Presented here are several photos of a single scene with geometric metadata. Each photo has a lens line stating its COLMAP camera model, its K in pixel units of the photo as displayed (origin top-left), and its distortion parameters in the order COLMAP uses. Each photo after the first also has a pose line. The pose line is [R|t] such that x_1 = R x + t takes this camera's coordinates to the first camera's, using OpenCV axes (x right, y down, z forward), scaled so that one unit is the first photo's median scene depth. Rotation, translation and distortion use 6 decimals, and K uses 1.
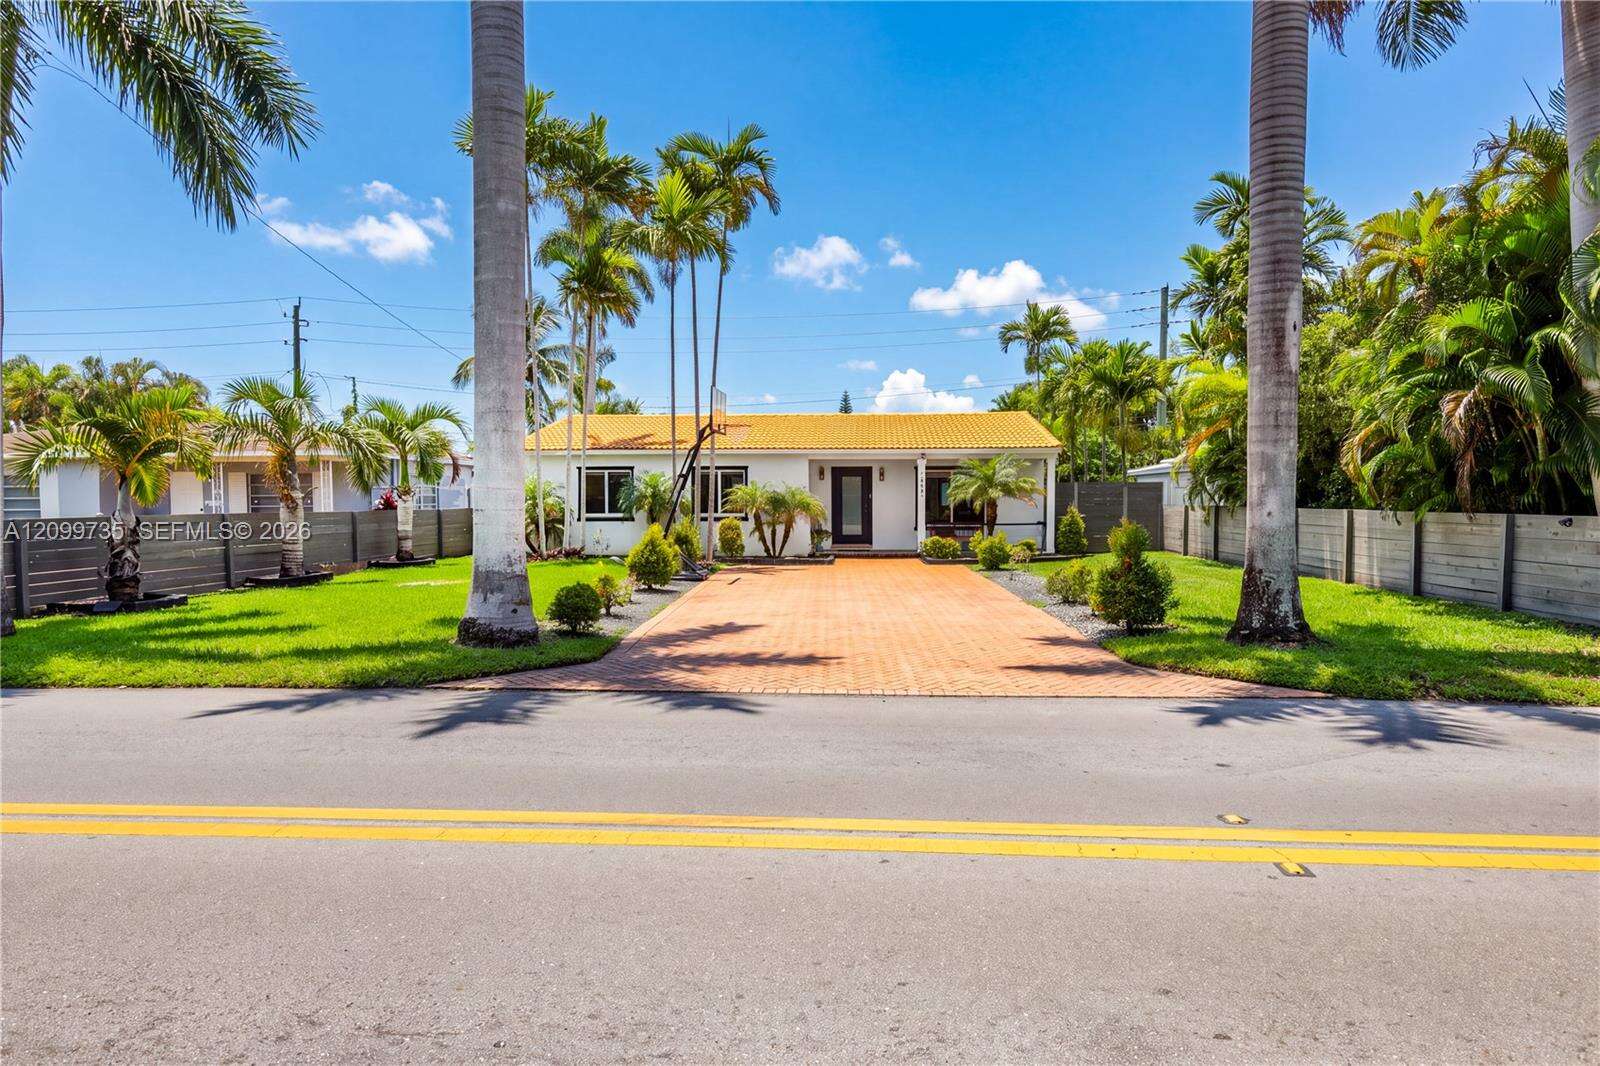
lens RADIAL K [[876.6, 0, 793.5], [0, 876.6, 534.3], [0, 0, 1]] dist [-0.006420, -0.000990]
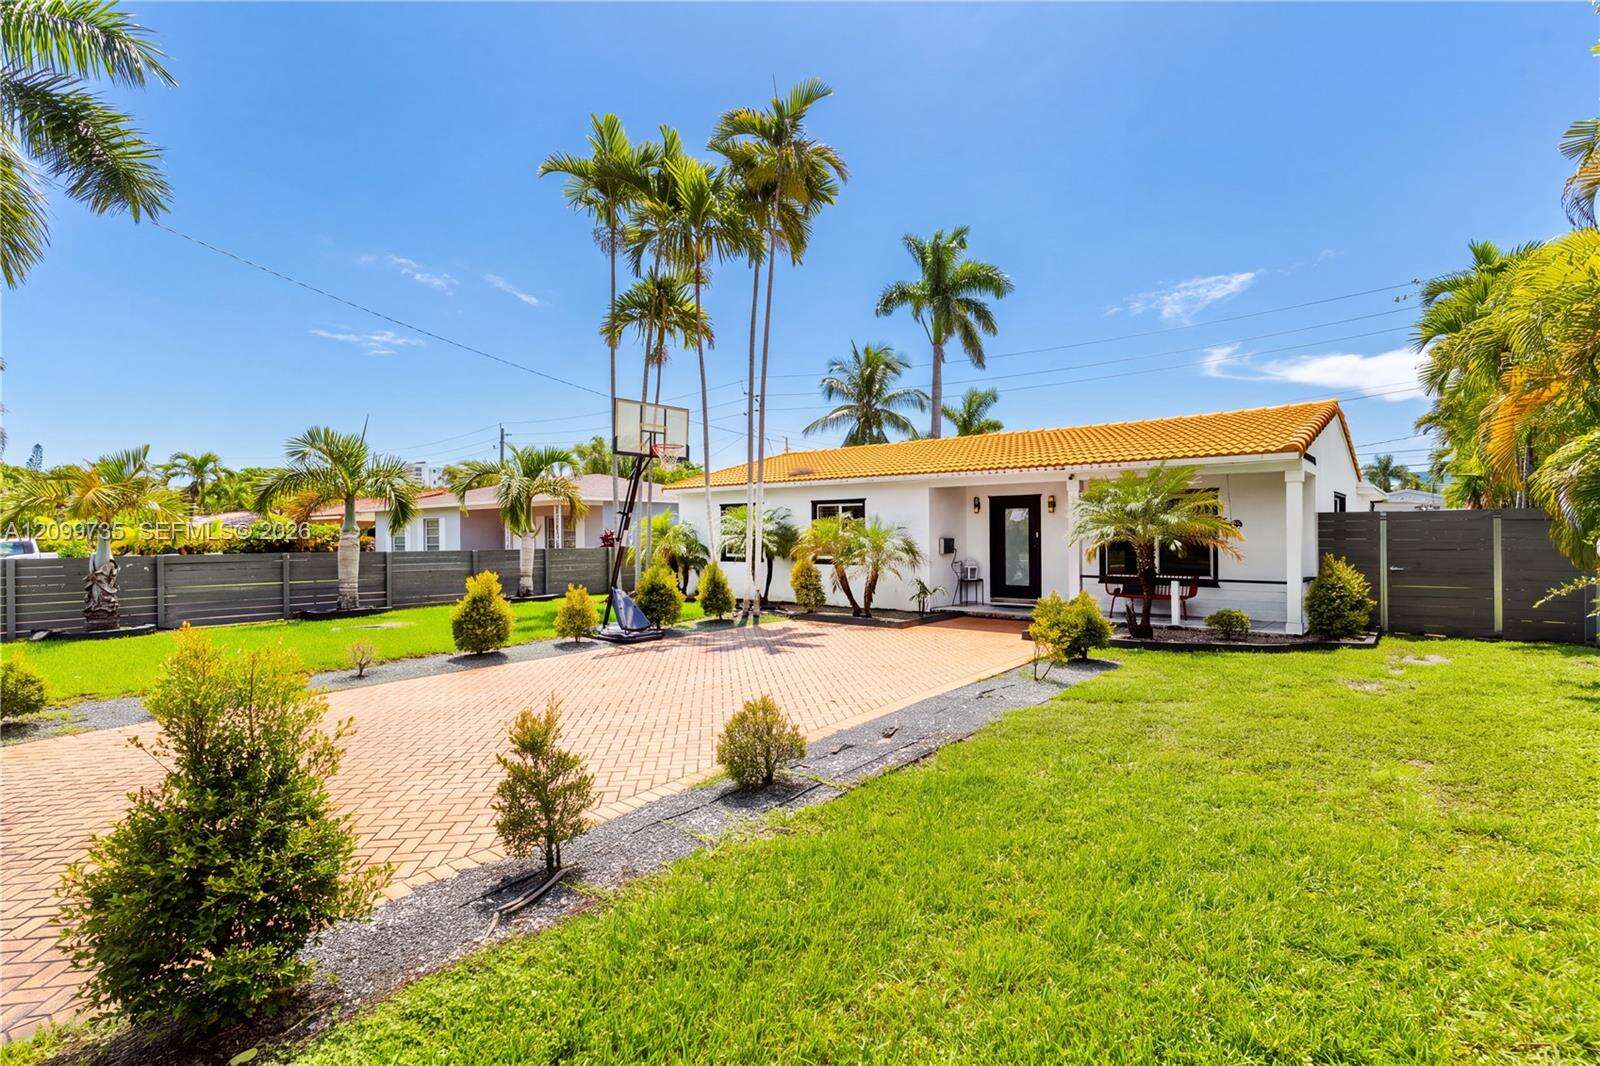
lens RADIAL K [[754.1, 0, 810.3], [0, 754.1, 521.9], [0, 0, 1]] dist [0.009988, -0.001082]
pose [[0.815110, -0.008244, -0.579247, 0.310724], [-0.021250, 0.998800, -0.044118, -0.022824], [0.578916, 0.048270, 0.813957, 0.386039]]
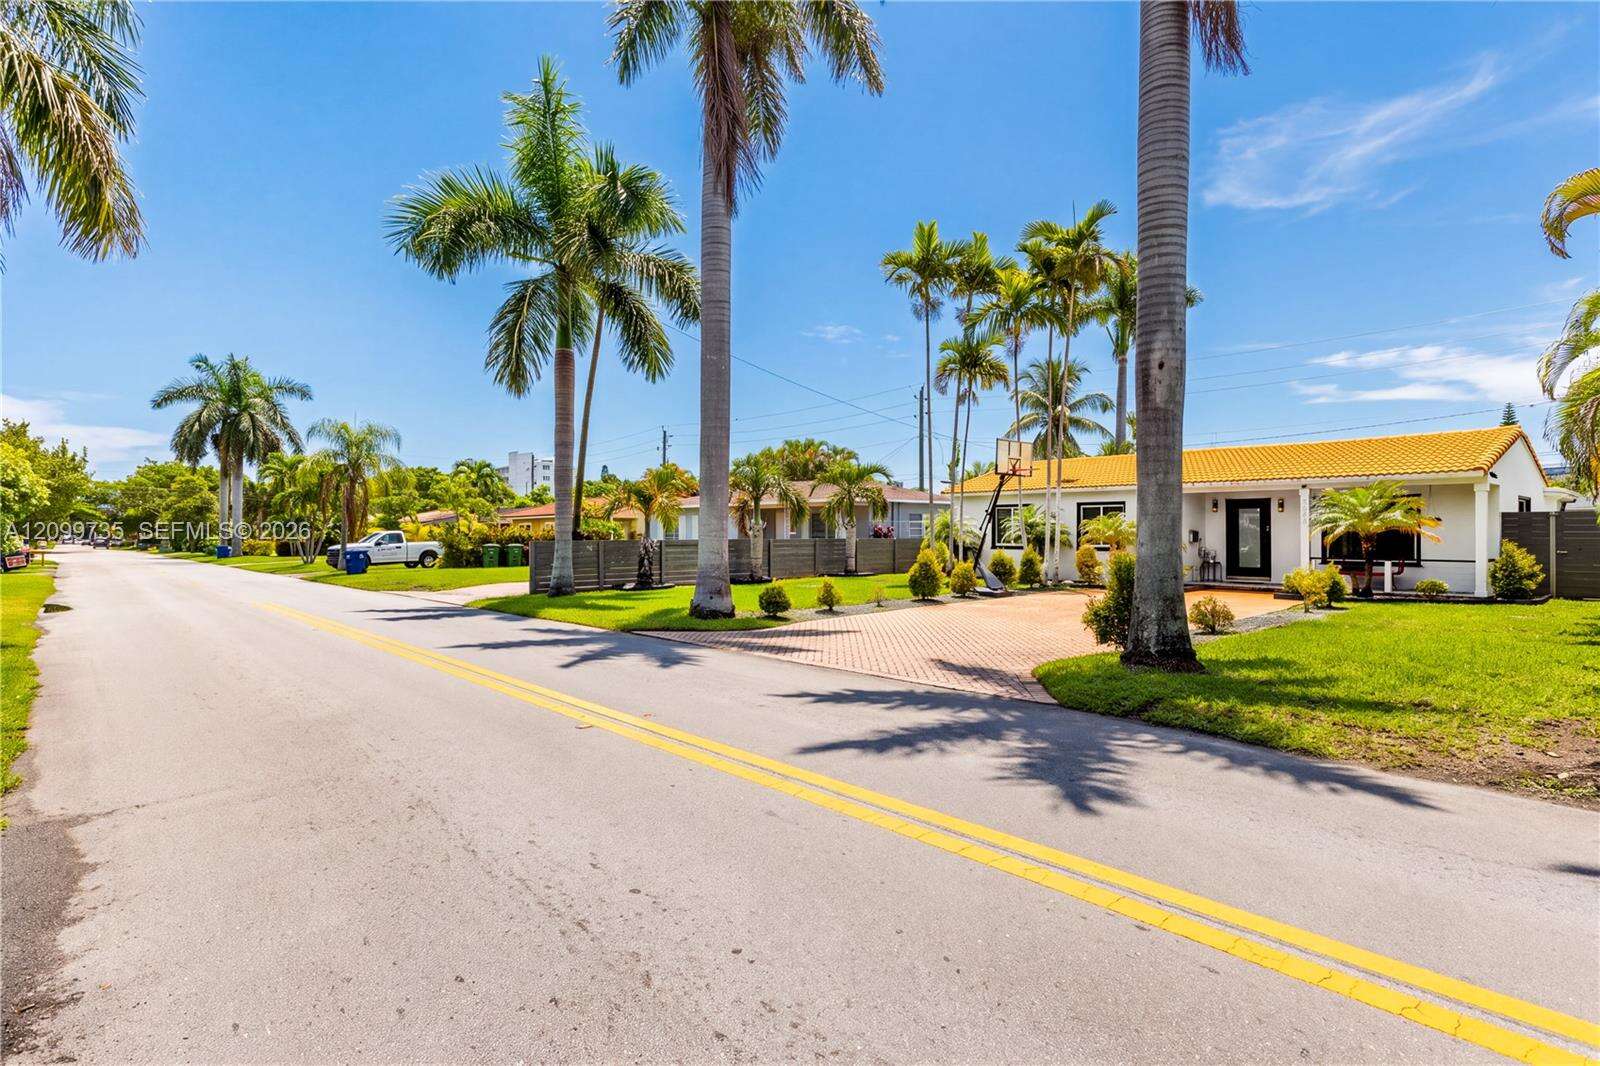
lens RADIAL K [[800.0, 0, 811.2], [0, 800.0, 517.4], [0, 0, 1]] dist [0.009461, -0.000629]
pose [[0.725617, -0.008468, -0.688047, 0.343843], [-0.029166, 0.998647, -0.043049, -0.002828], [0.687481, 0.051304, 0.724388, 0.008929]]
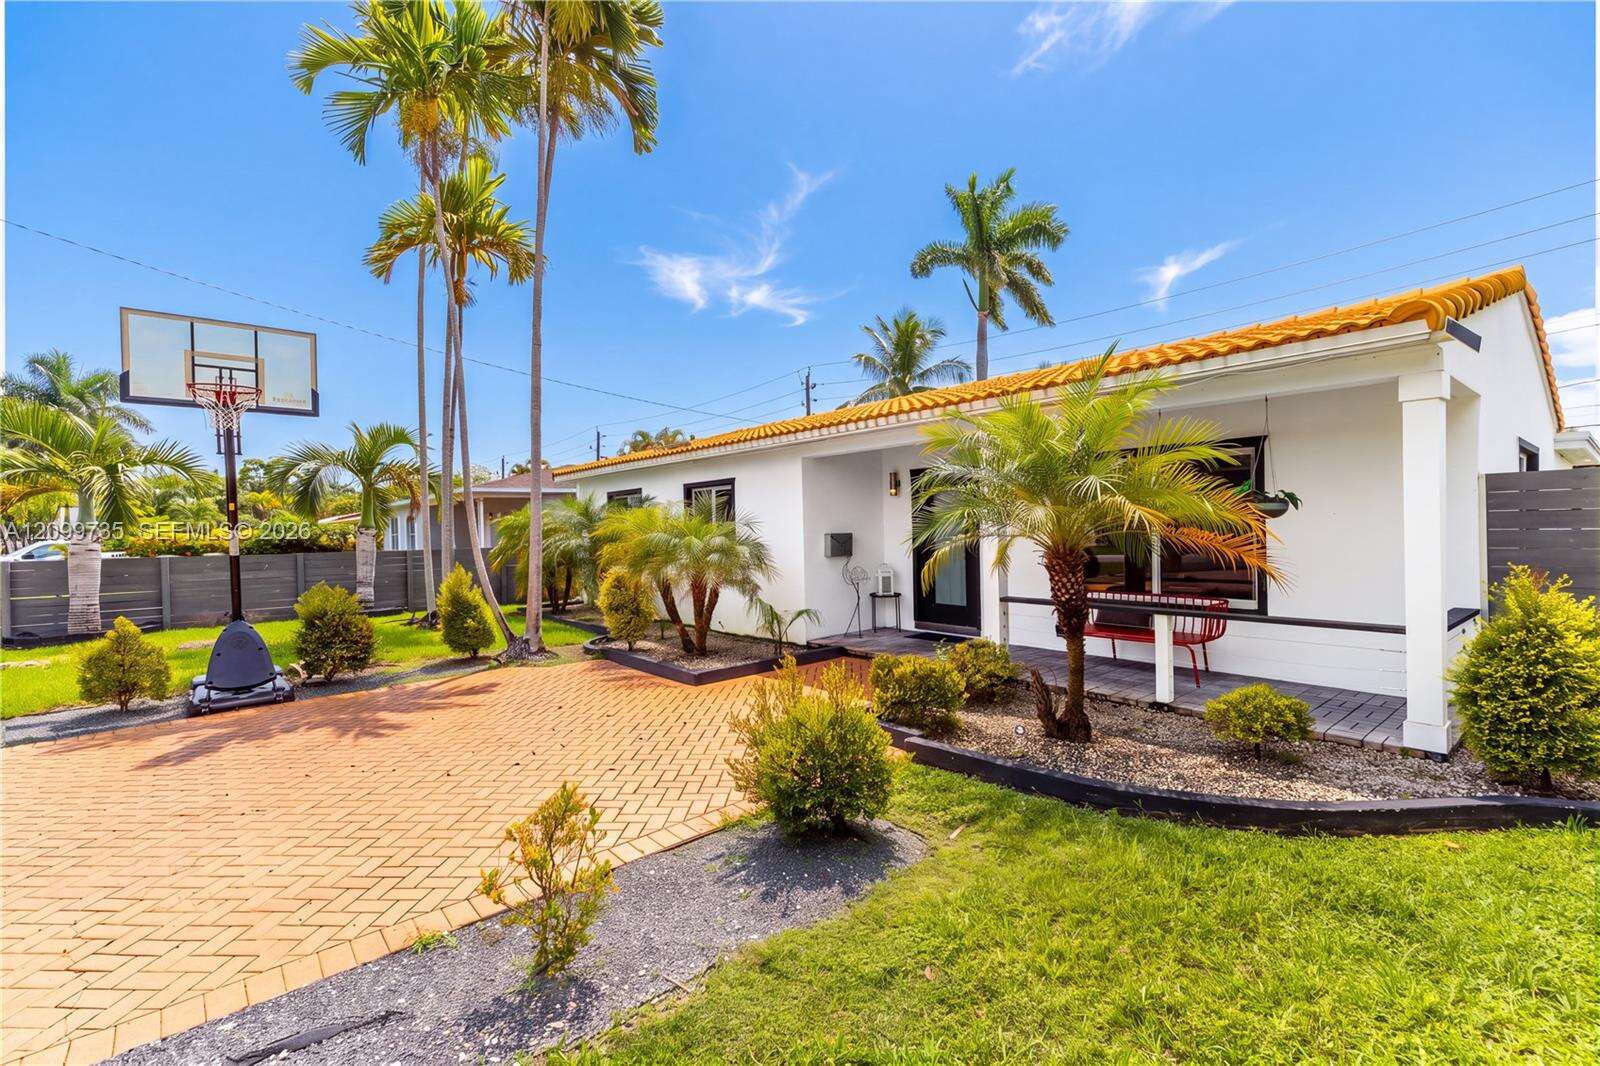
lens RADIAL K [[693.0, 0, 807.0], [0, 693.0, 526.4], [0, 0, 1]] dist [-0.001166, 0.000166]
pose [[0.699100, -0.008498, -0.714973, 0.300087], [-0.011450, 0.999668, -0.023078, -0.035104], [0.714932, 0.024320, 0.698771, 0.703415]]
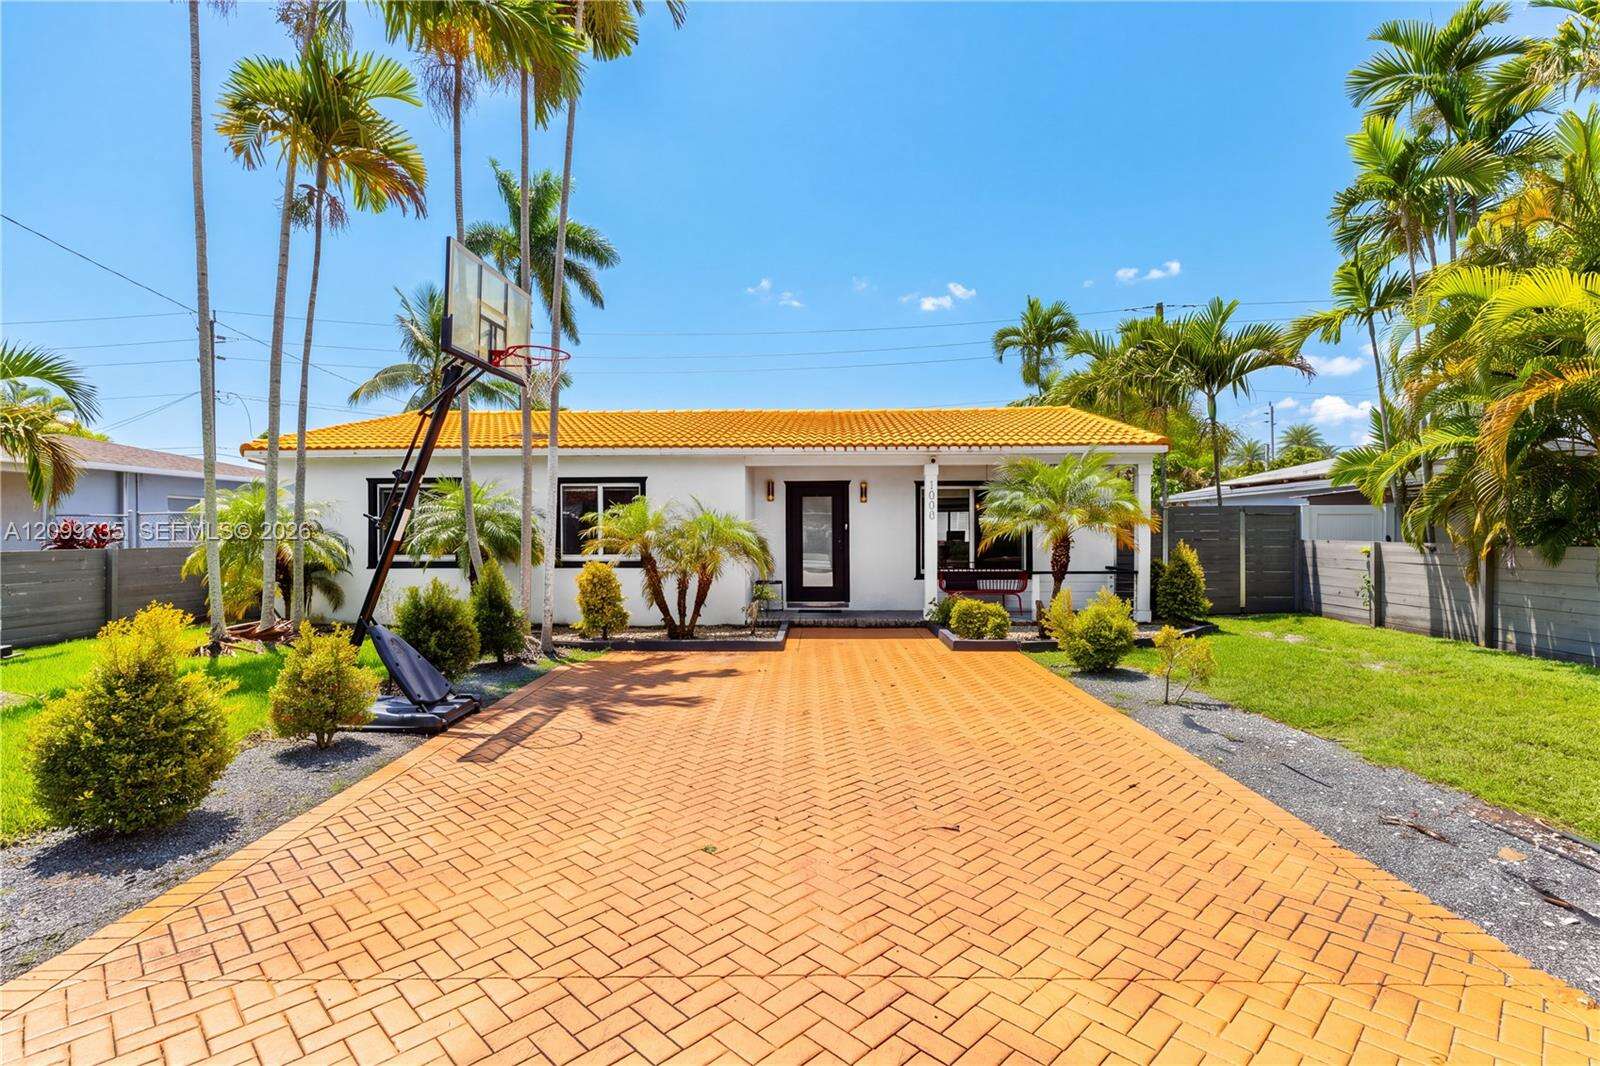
lens RADIAL K [[754.1, 0, 792.8], [0, 754.1, 540.1], [0, 0, 1]] dist [0.009988, -0.001082]
pose [[0.999725, 0.001457, 0.023408, 0.036942], [-0.000833, 0.999645, -0.026618, -0.019730], [-0.023439, 0.026591, 0.999372, 0.466384]]
